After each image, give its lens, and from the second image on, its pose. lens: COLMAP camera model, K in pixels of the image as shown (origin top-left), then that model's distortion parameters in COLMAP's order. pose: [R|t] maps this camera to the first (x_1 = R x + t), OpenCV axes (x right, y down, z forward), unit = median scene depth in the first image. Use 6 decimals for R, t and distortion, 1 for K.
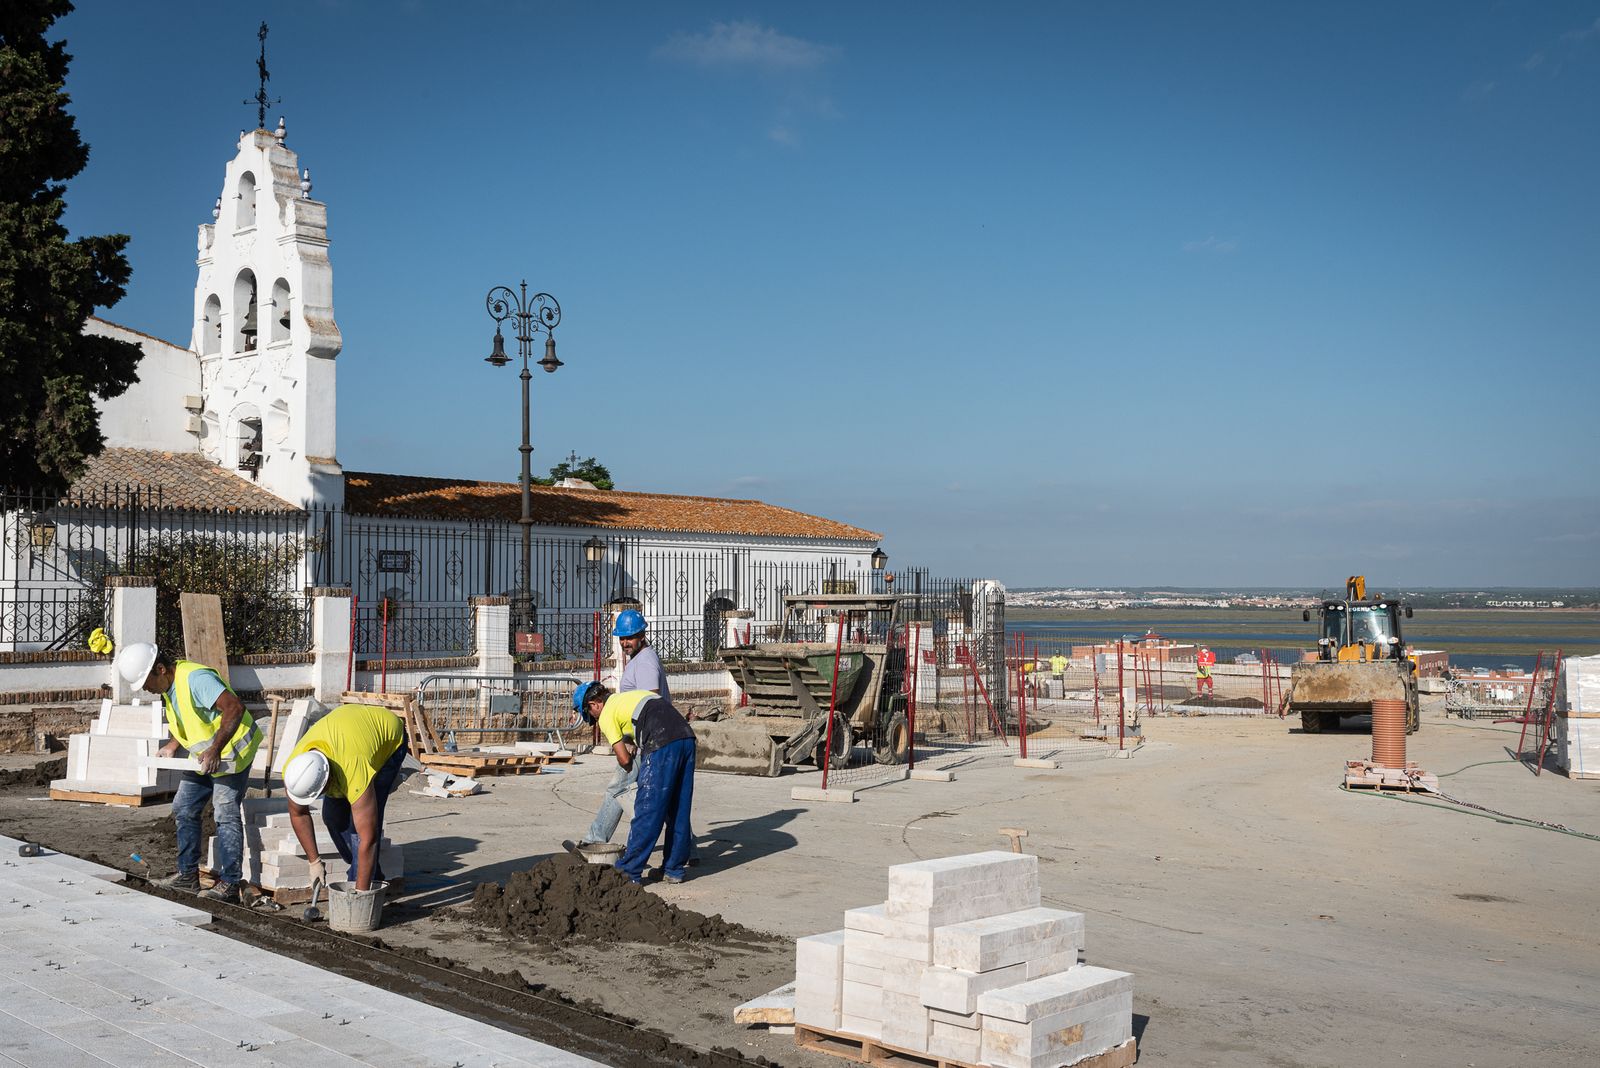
lens RADIAL K [[1617.4, 0, 849.5], [0, 1617.4, 536.8], [0, 0, 1]] dist [0.031796, 0.009972]
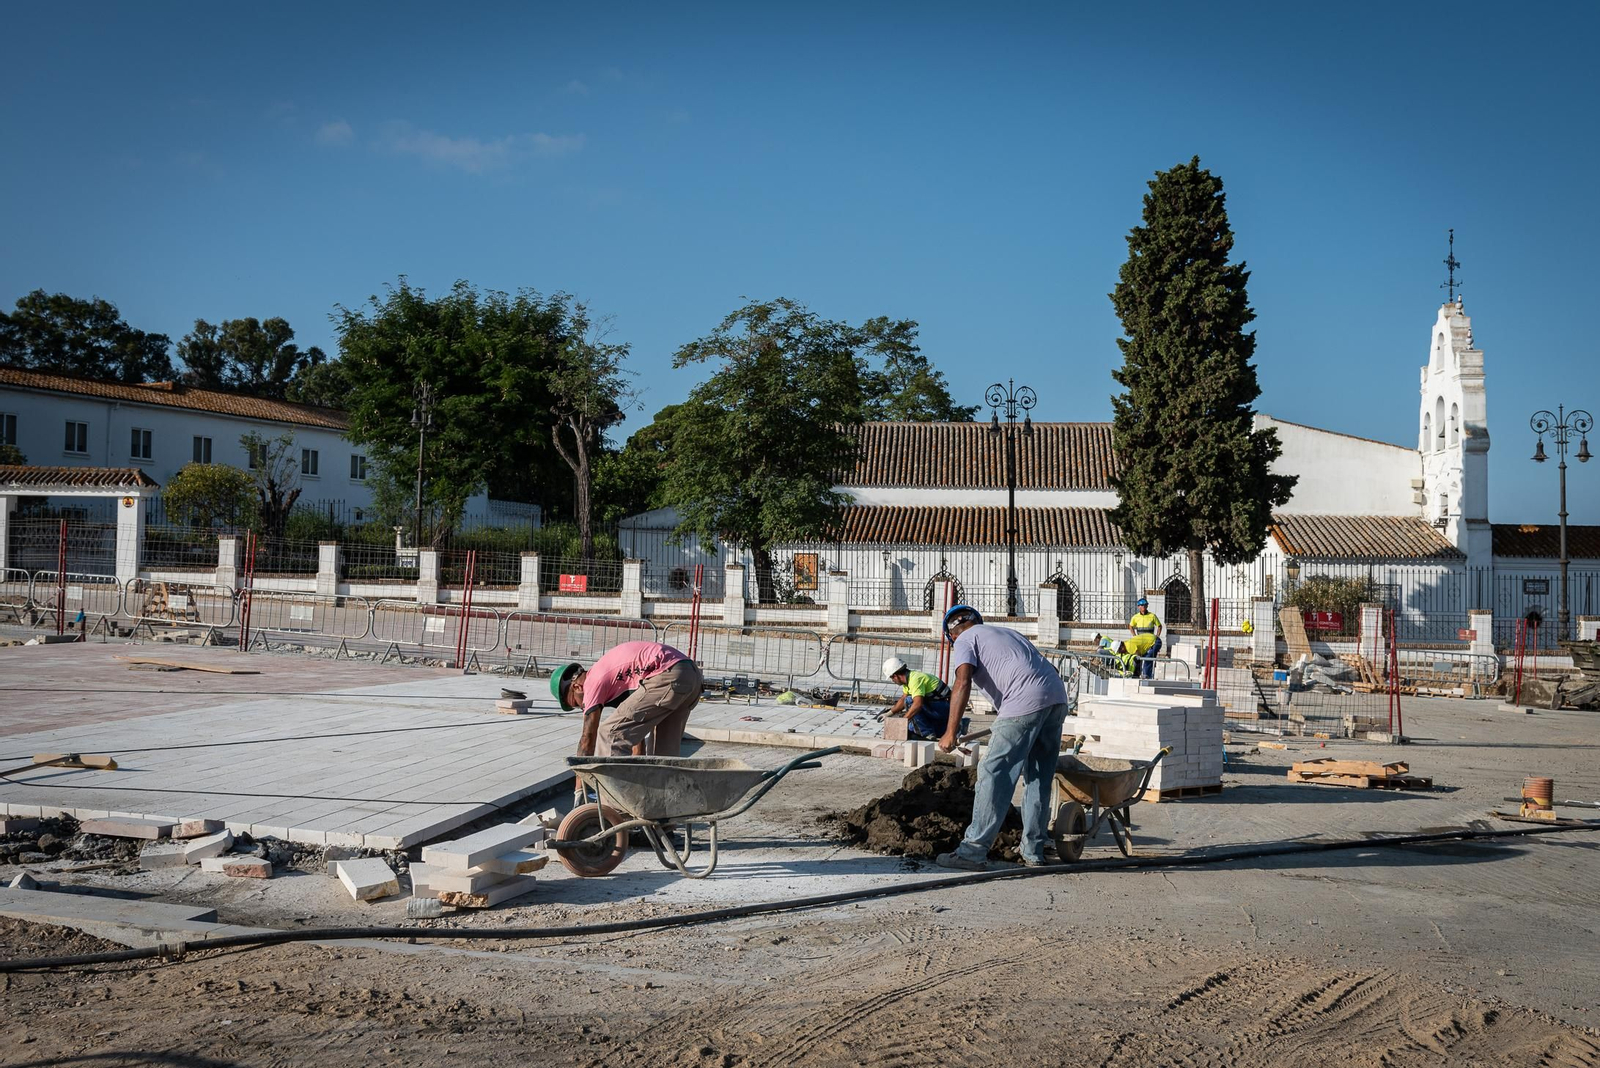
lens RADIAL K [[1617.4, 0, 849.5], [0, 1617.4, 536.8], [0, 0, 1]] dist [0.031796, 0.009972]
pose [[0.635249, -0.022076, -0.771992, 0.473857], [0.013384, 0.999756, -0.017575, -0.012849], [0.772192, 0.000832, 0.635389, -0.421496]]
